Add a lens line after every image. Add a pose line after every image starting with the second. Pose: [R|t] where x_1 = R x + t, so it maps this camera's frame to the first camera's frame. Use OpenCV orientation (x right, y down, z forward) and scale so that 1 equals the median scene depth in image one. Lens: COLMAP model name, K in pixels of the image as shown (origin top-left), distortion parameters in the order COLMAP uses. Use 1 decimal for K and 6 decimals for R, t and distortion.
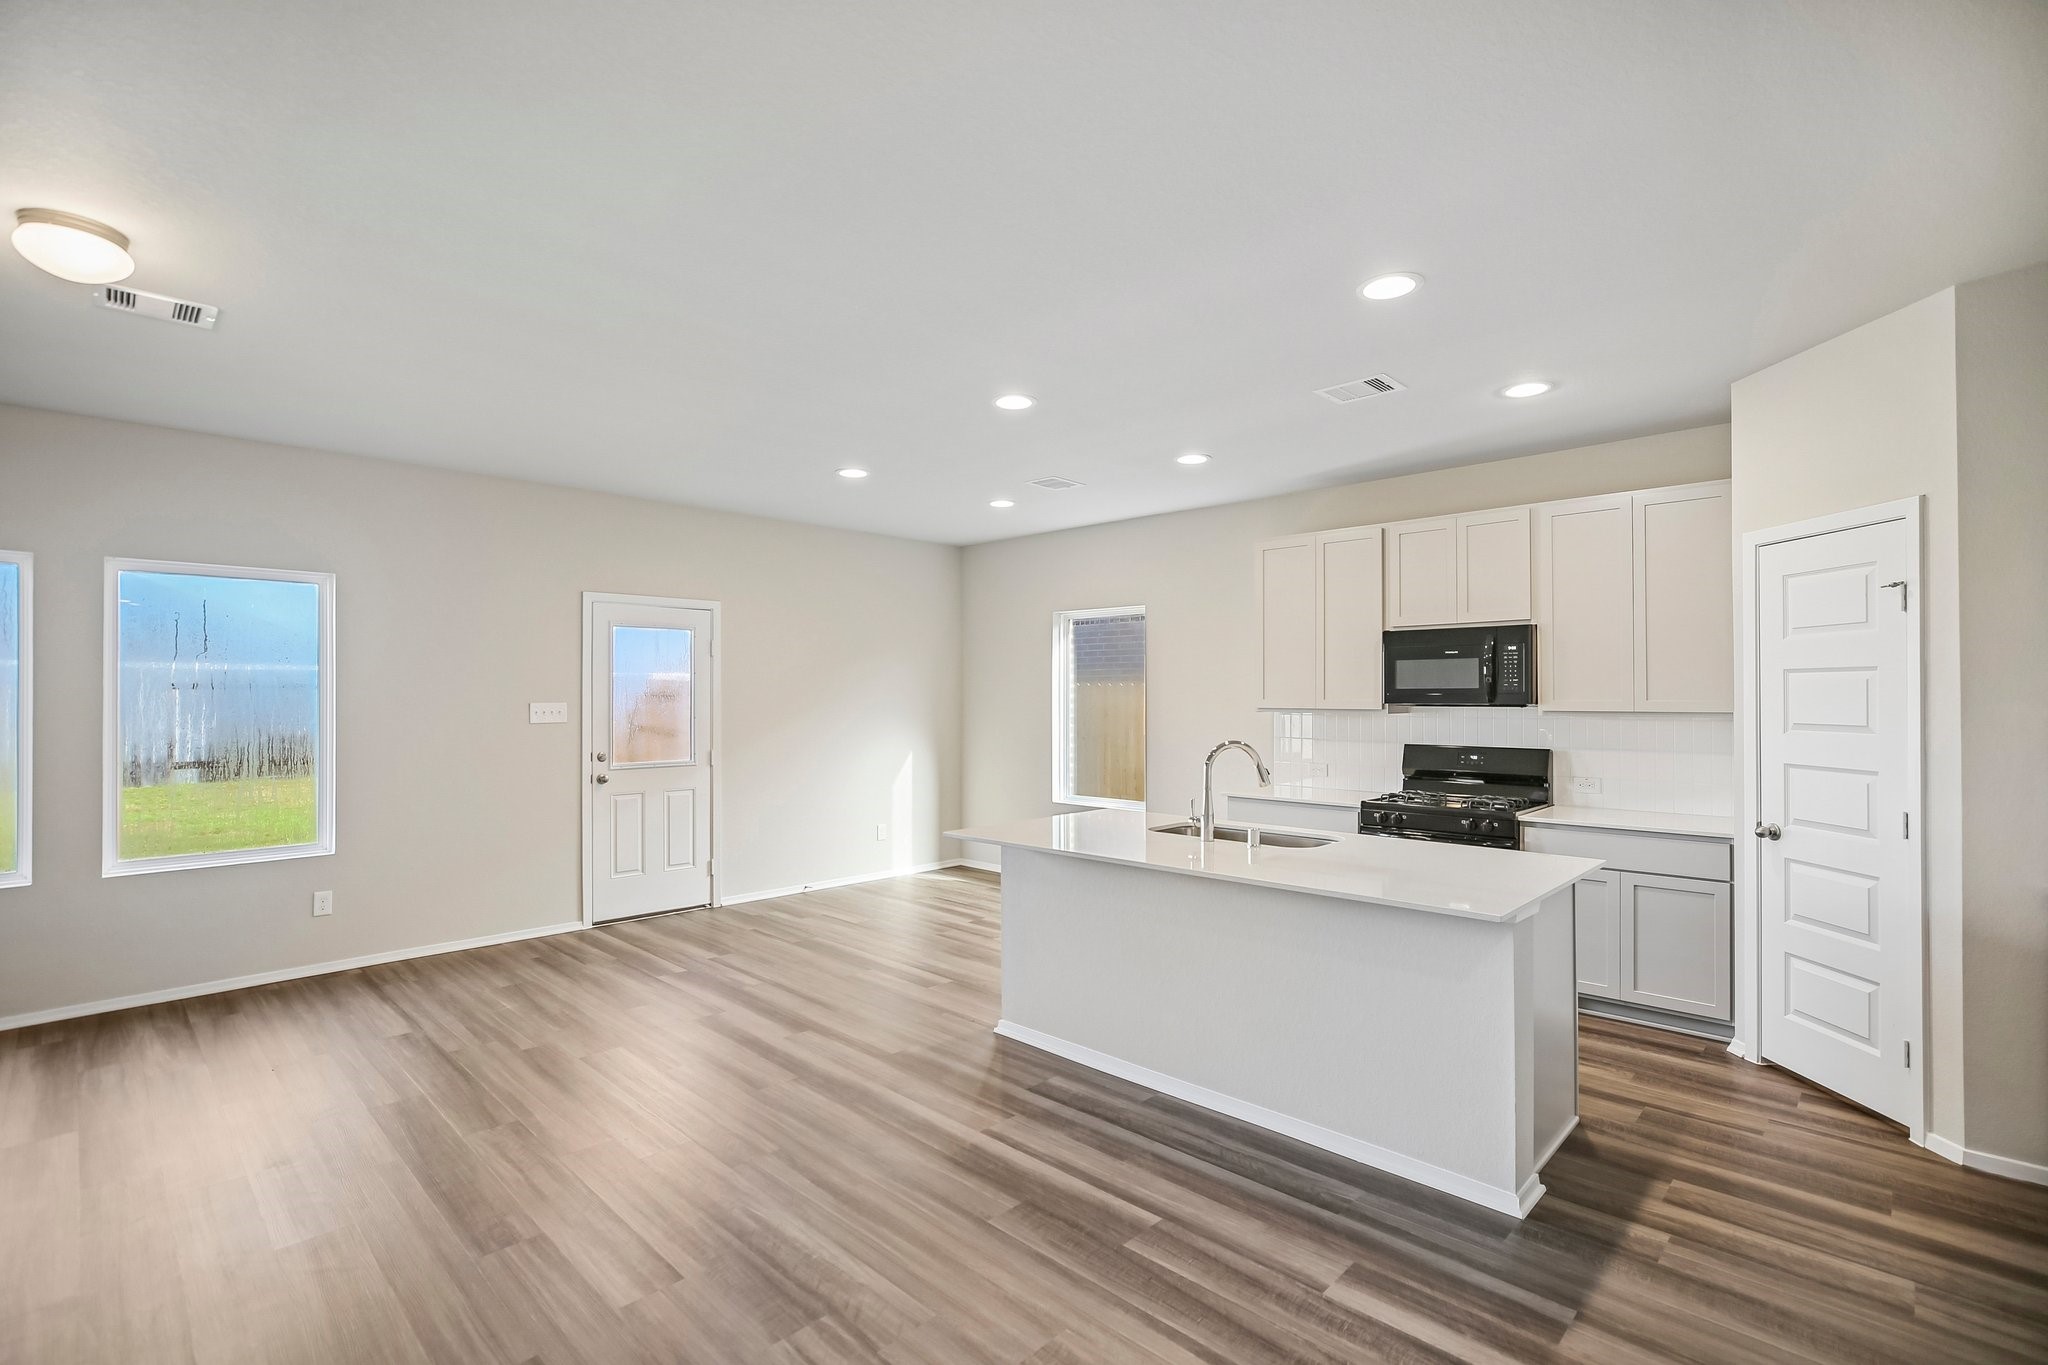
lens RADIAL K [[932.4, 0, 1022.4], [0, 932.4, 687.8], [0, 0, 1]] dist [0.003387, 0.000143]
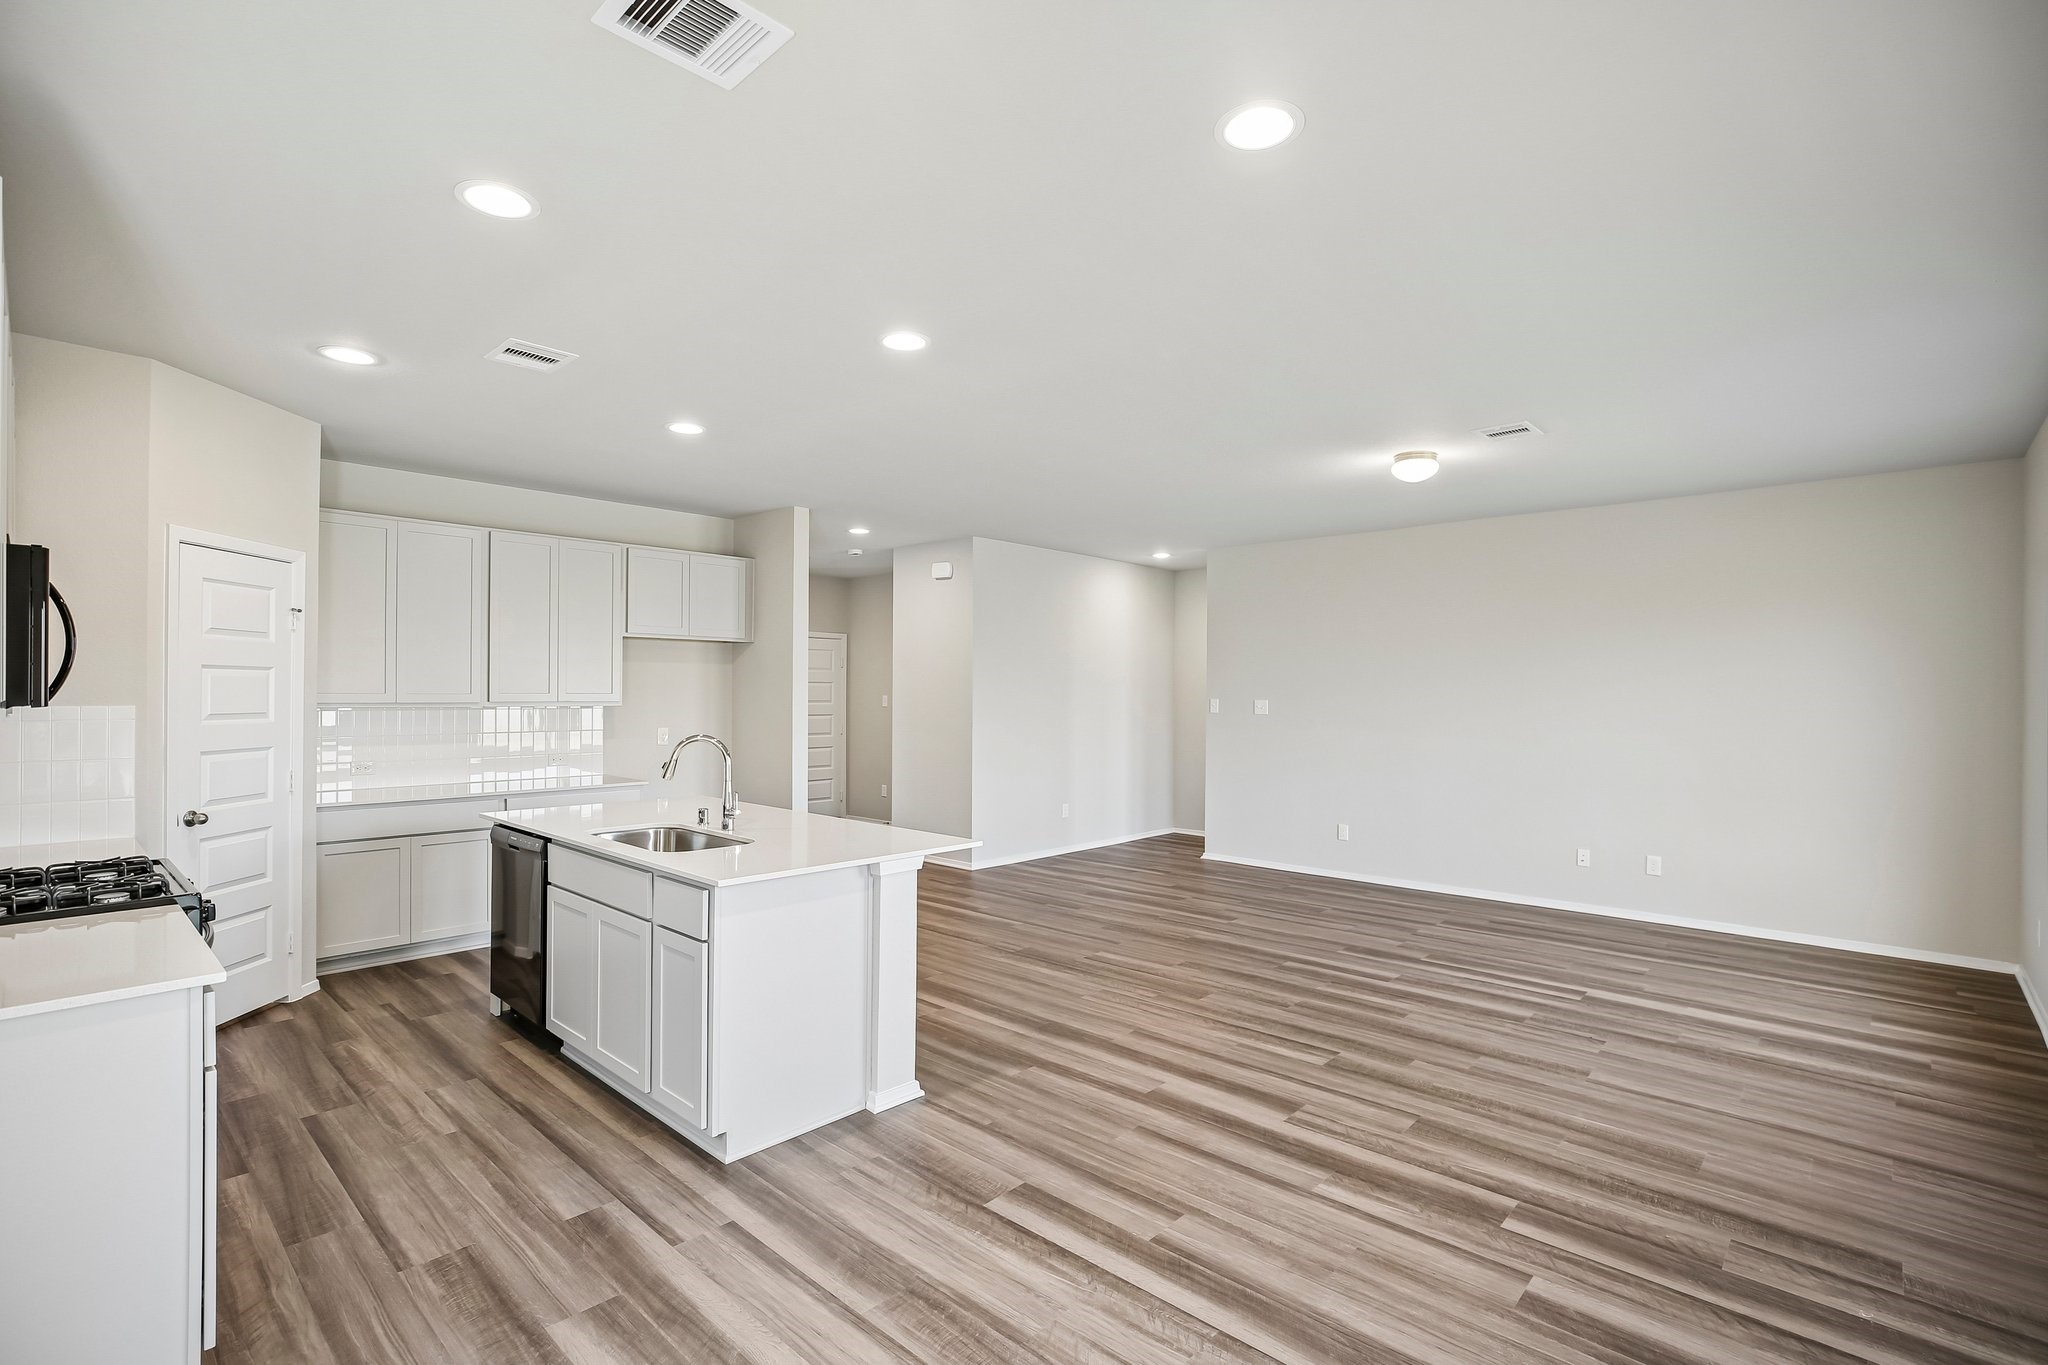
lens RADIAL K [[932.4, 0, 1026.1], [0, 932.4, 689.4], [0, 0, 1]] dist [0.003387, 0.000143]
pose [[-0.999734, -0.003732, -0.022746, -0.097262], [-0.003462, 0.999923, -0.011880, 0.013982], [0.022789, -0.011798, -0.999671, 1.766525]]
